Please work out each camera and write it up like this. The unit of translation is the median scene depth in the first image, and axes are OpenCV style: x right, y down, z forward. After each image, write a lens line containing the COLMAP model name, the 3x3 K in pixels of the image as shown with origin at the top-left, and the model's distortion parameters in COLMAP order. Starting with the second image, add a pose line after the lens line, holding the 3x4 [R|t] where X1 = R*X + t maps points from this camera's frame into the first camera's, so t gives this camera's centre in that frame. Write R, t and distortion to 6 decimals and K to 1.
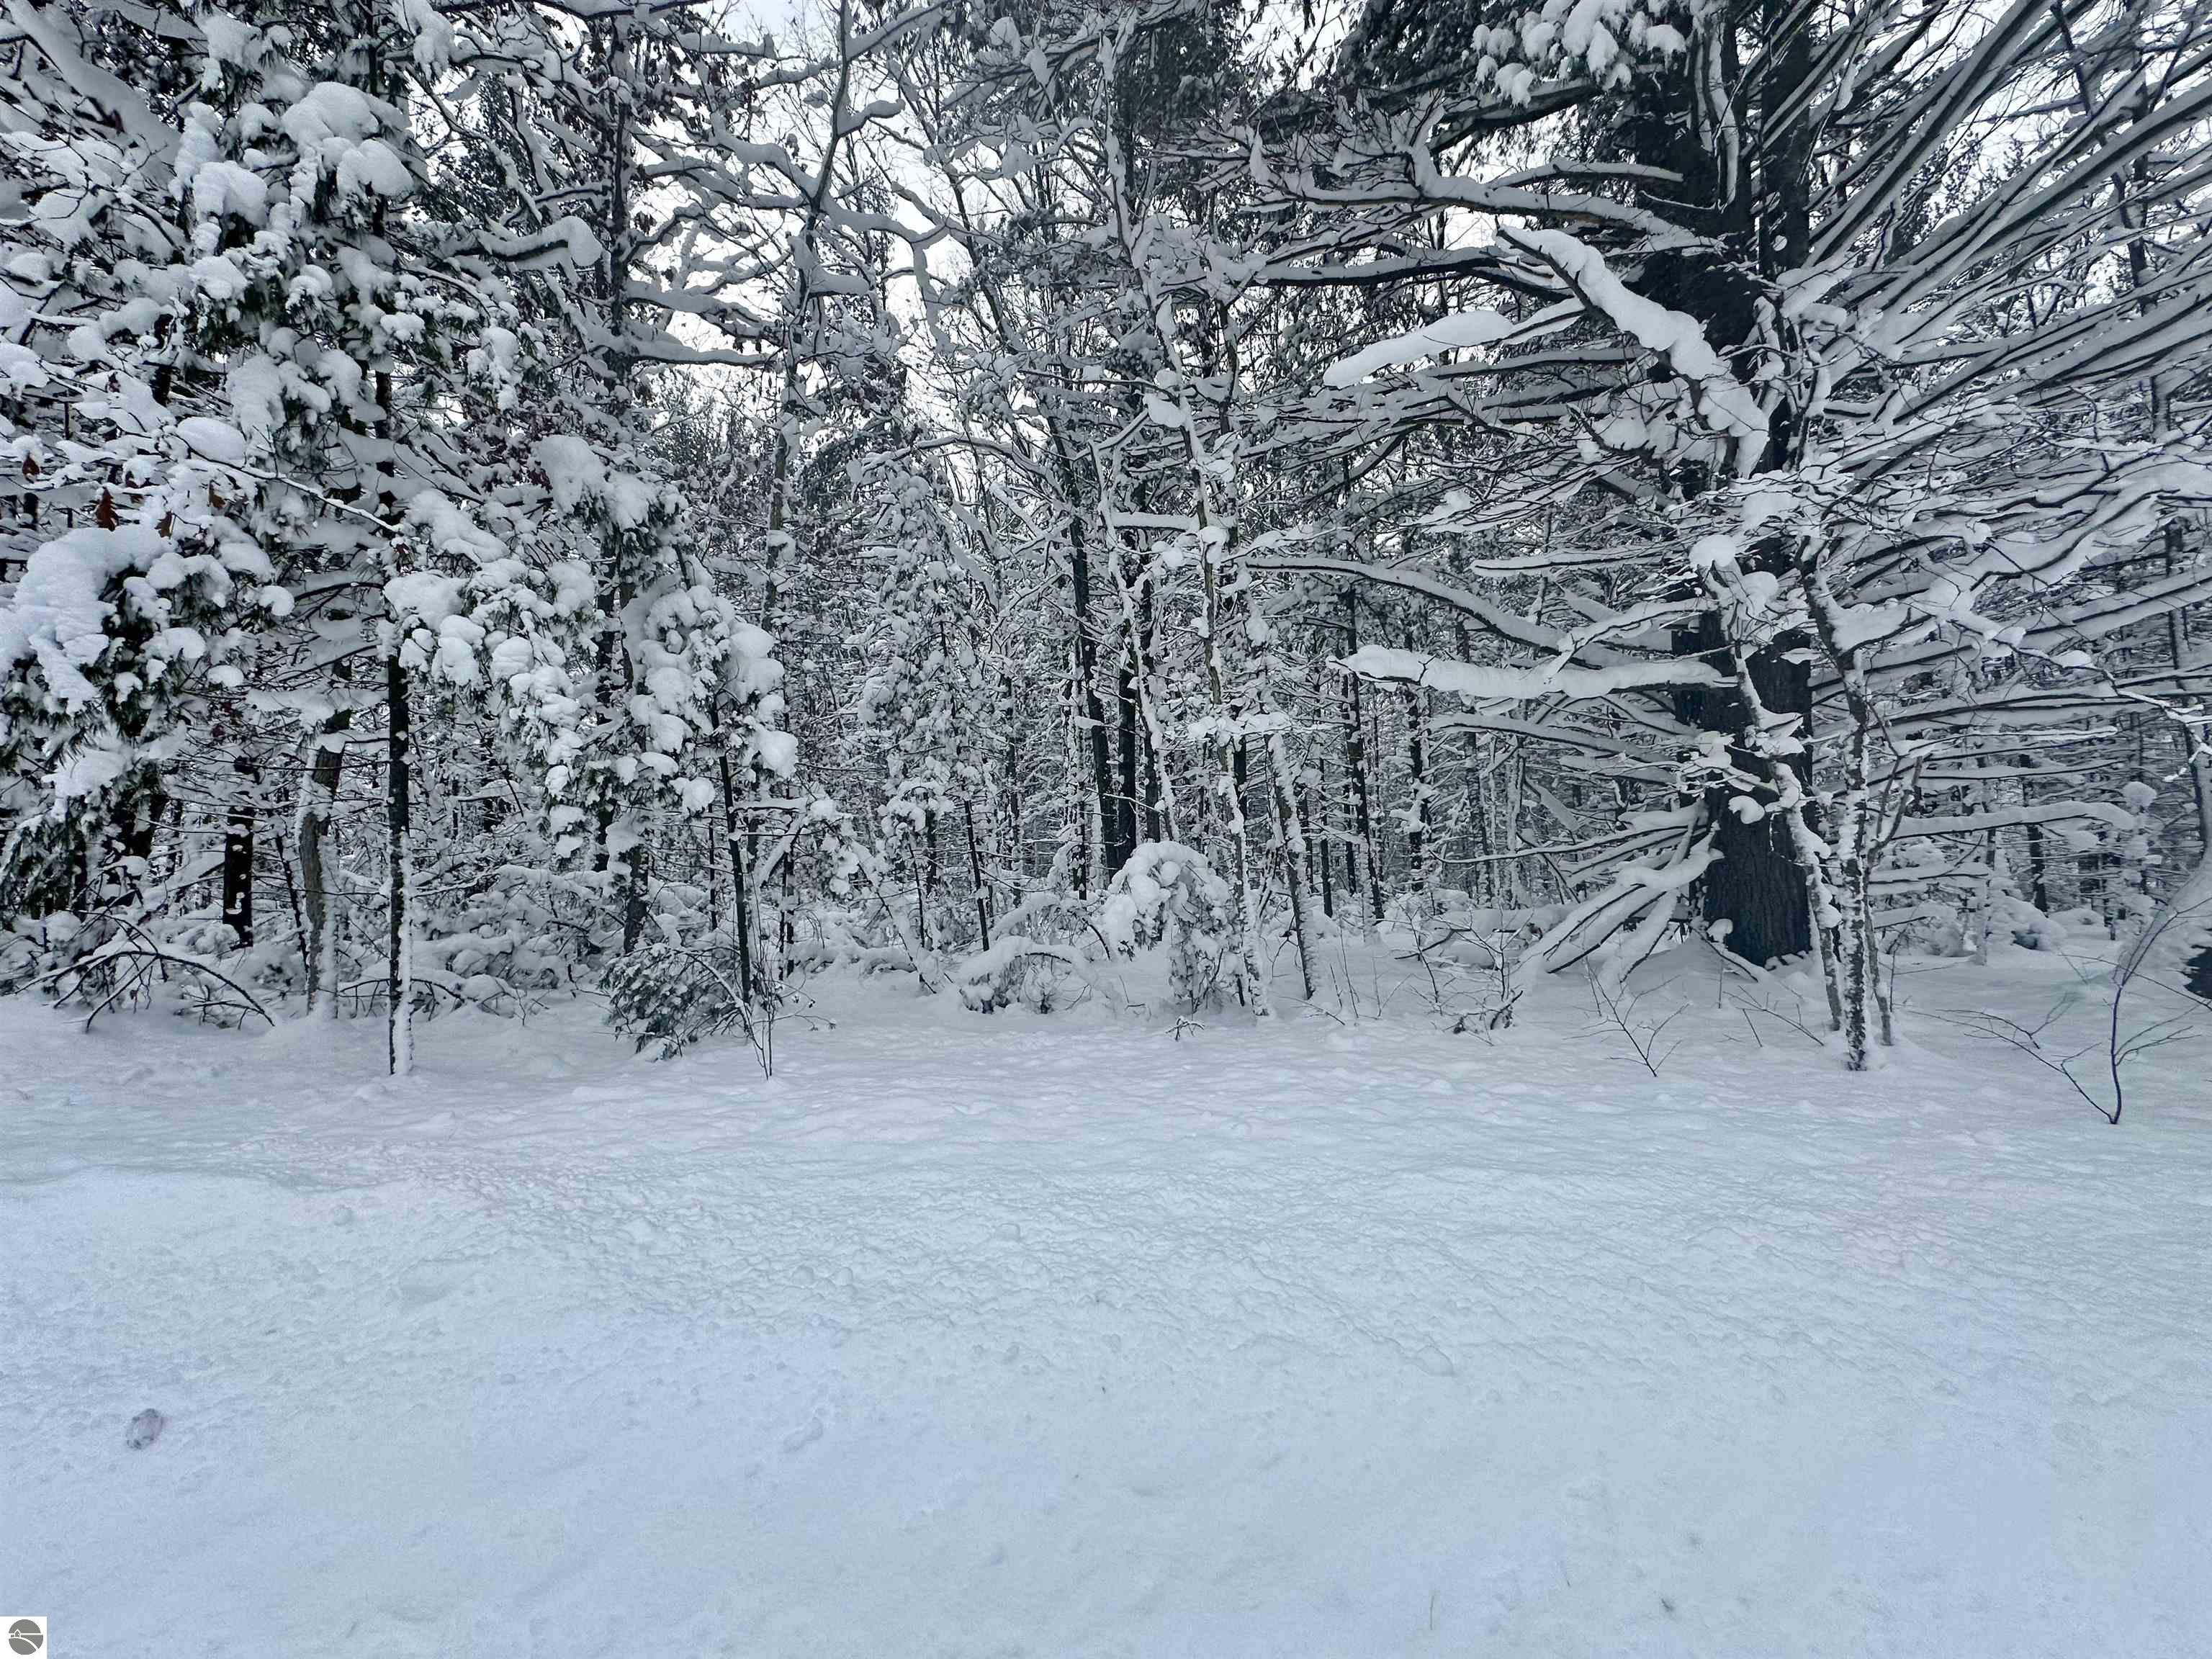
lens RADIAL K [[884.2, 0, 1108.8], [0, 884.2, 824.6], [0, 0, 1]] dist [0.000785, -0.000498]
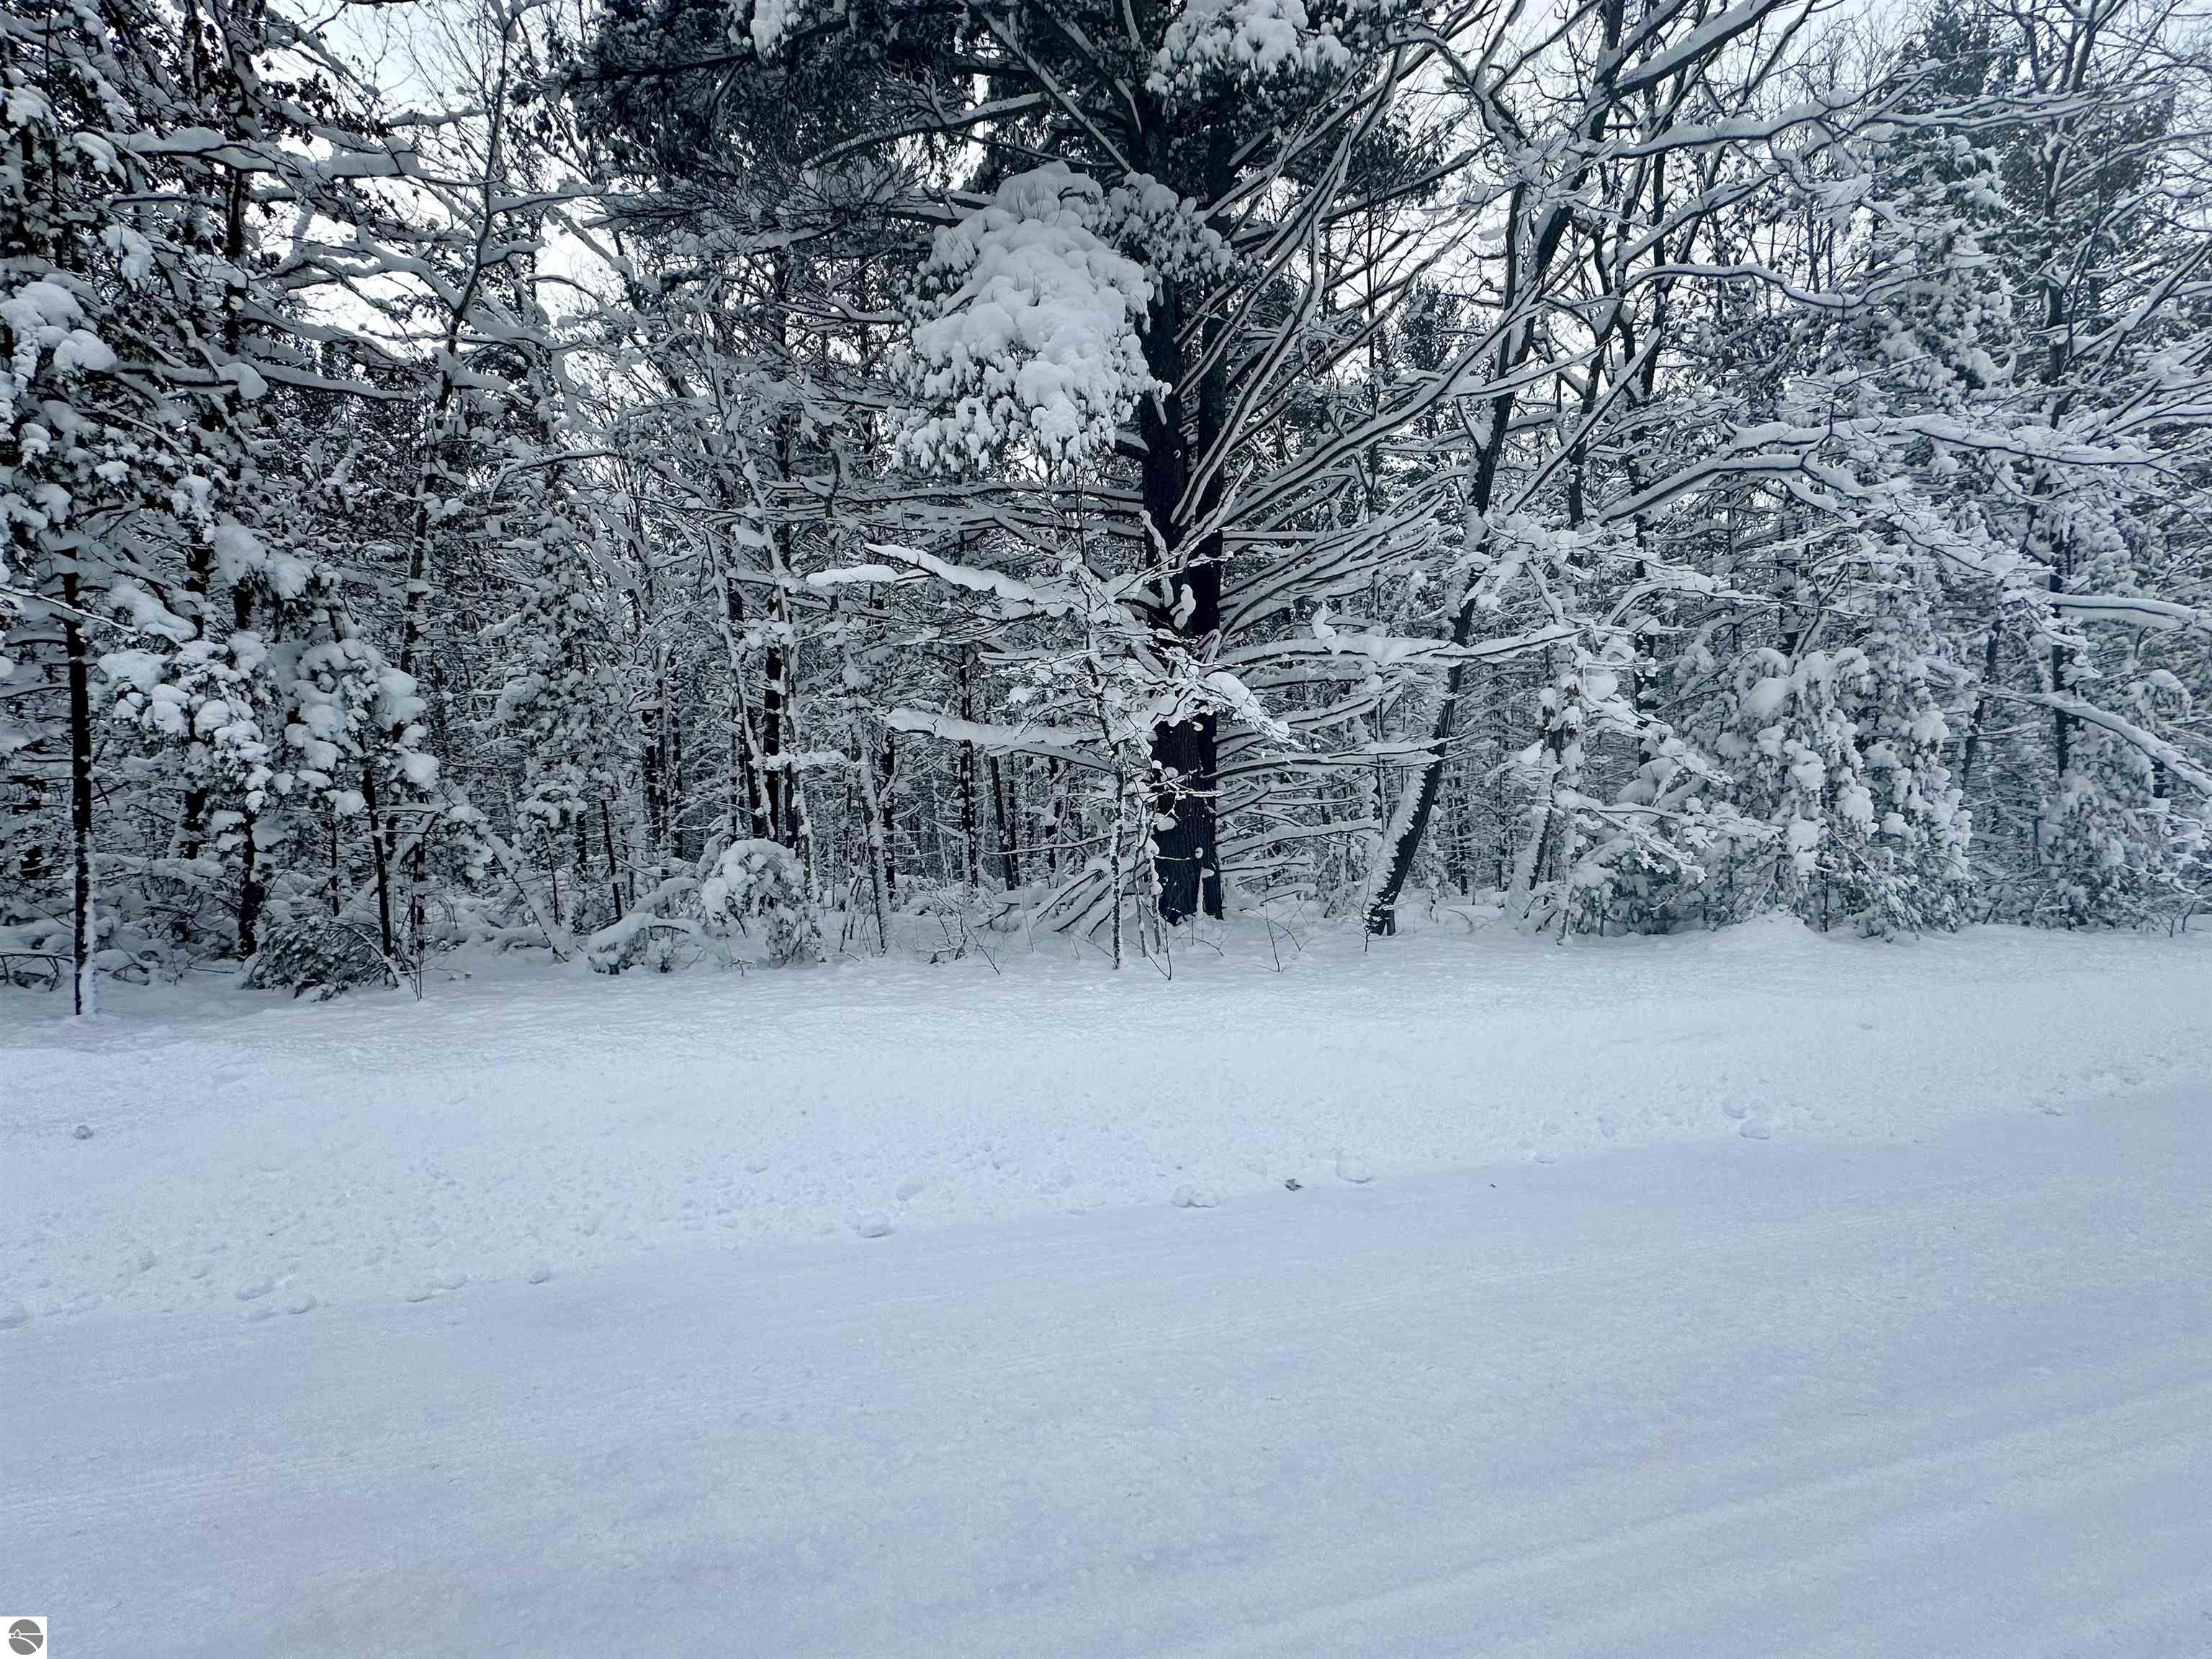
lens RADIAL K [[884.2, 0, 1108.8], [0, 884.2, 824.6], [0, 0, 1]] dist [0.000785, -0.000498]
pose [[0.946219, 0.014667, 0.323194, 0.175614], [-0.019445, 0.999744, 0.011558, -0.038424], [-0.322942, -0.017221, 0.946262, -0.599284]]
